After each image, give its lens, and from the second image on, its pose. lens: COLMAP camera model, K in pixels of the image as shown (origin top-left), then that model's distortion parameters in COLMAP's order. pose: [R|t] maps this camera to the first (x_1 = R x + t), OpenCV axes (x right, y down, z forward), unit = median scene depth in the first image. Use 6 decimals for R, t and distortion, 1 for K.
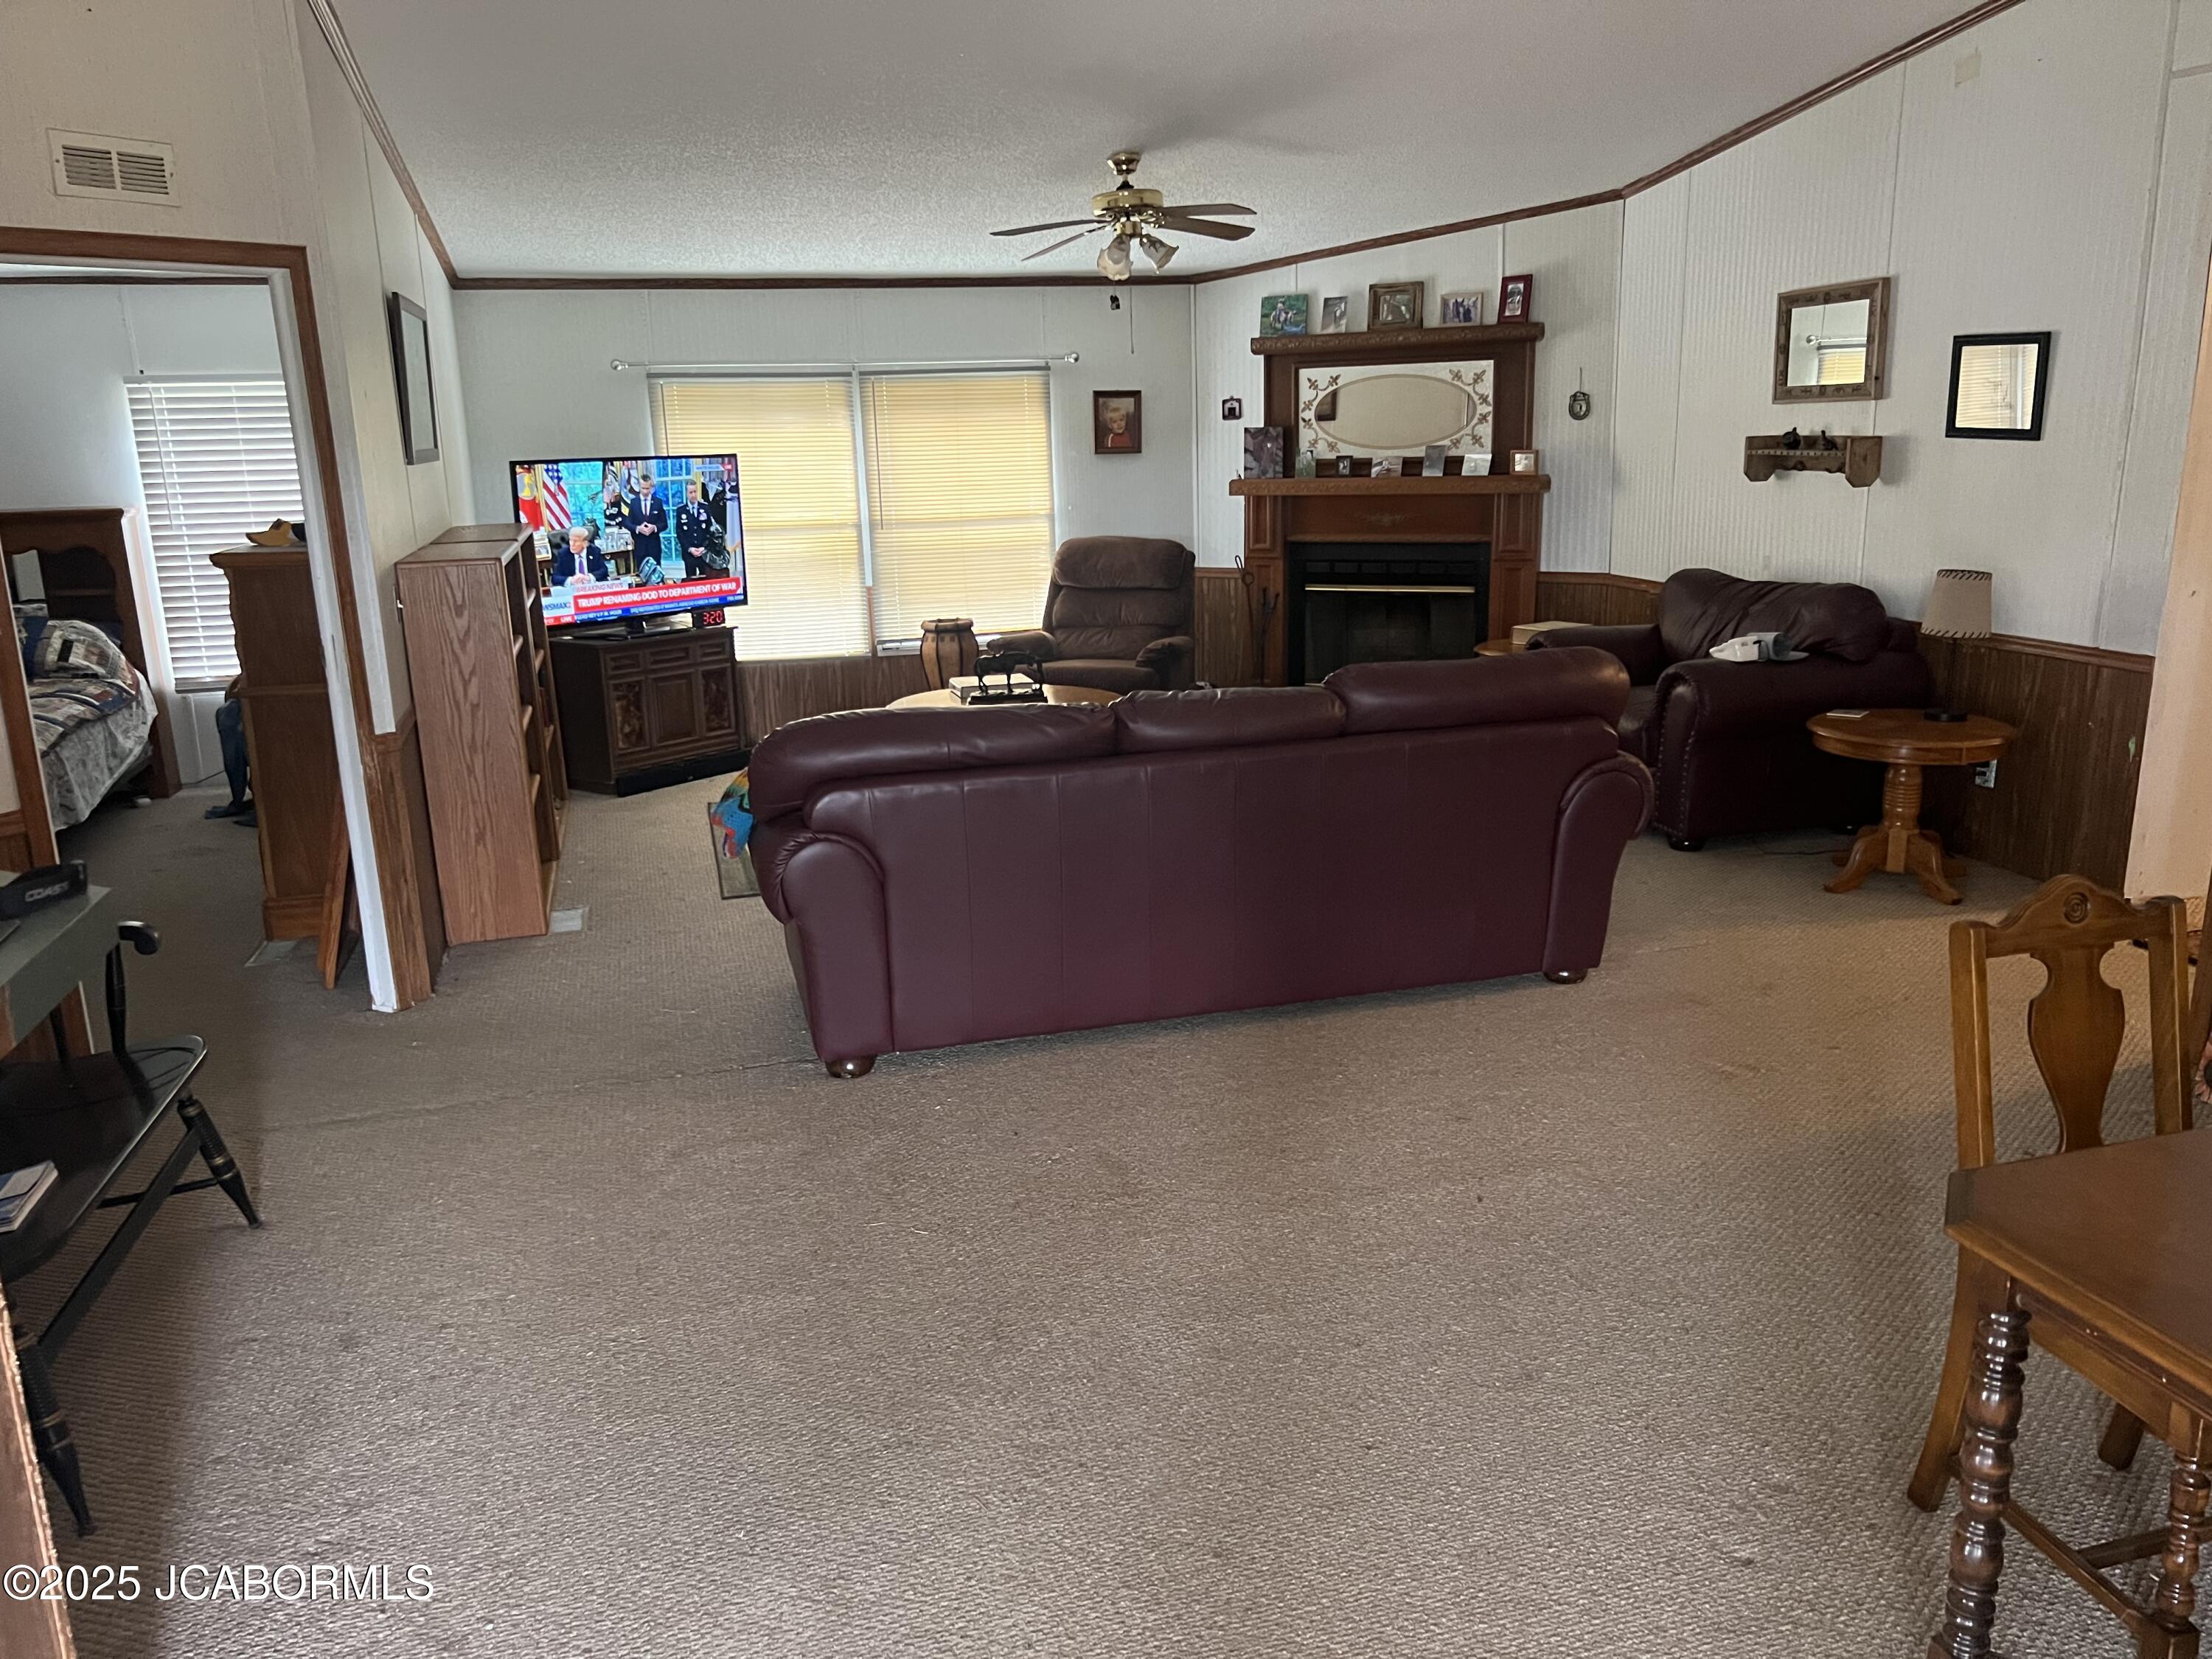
lens RADIAL K [[1655.2, 0, 1123.8], [0, 1655.2, 867.7], [0, 0, 1]] dist [0.030487, -0.068306]
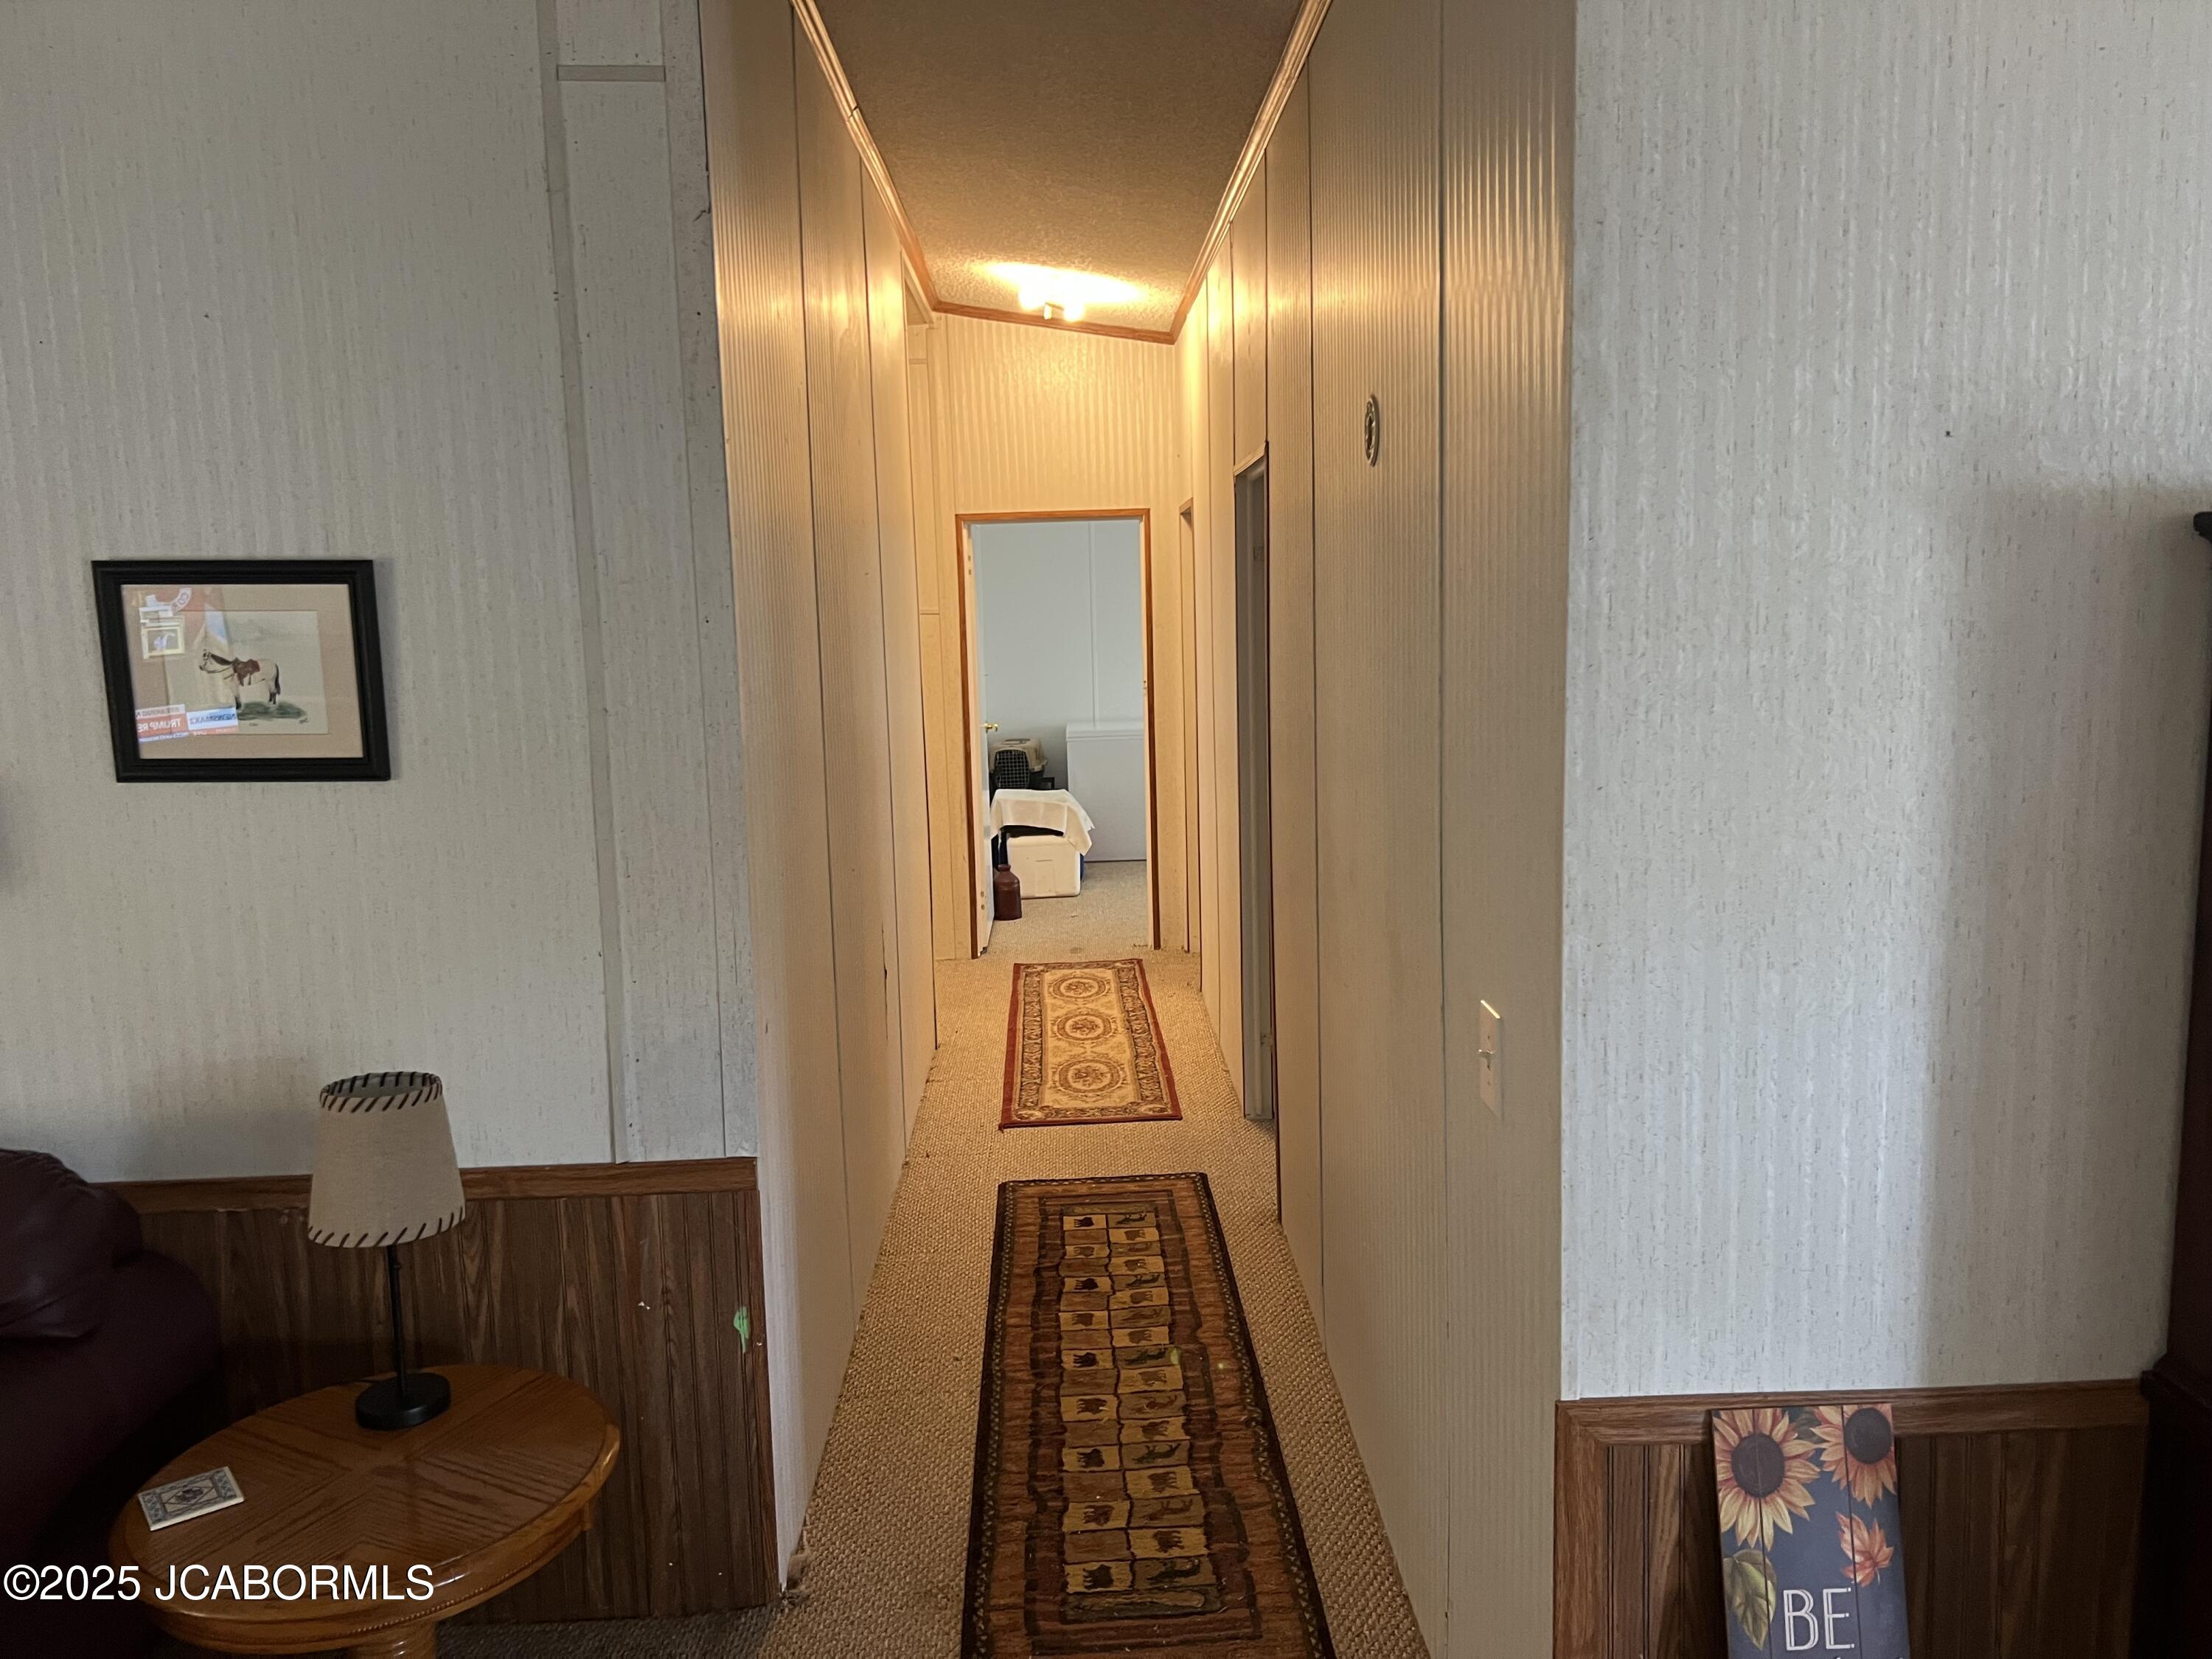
lens RADIAL K [[1655.2, 0, 1111.1], [0, 1655.2, 821.0], [0, 0, 1]] dist [0.030487, -0.068306]
pose [[0.233454, -0.114645, 0.965586, 0.137455], [0.271359, 0.961254, 0.048524, -0.213921], [-0.933736, 0.250692, 0.255519, 0.689593]]
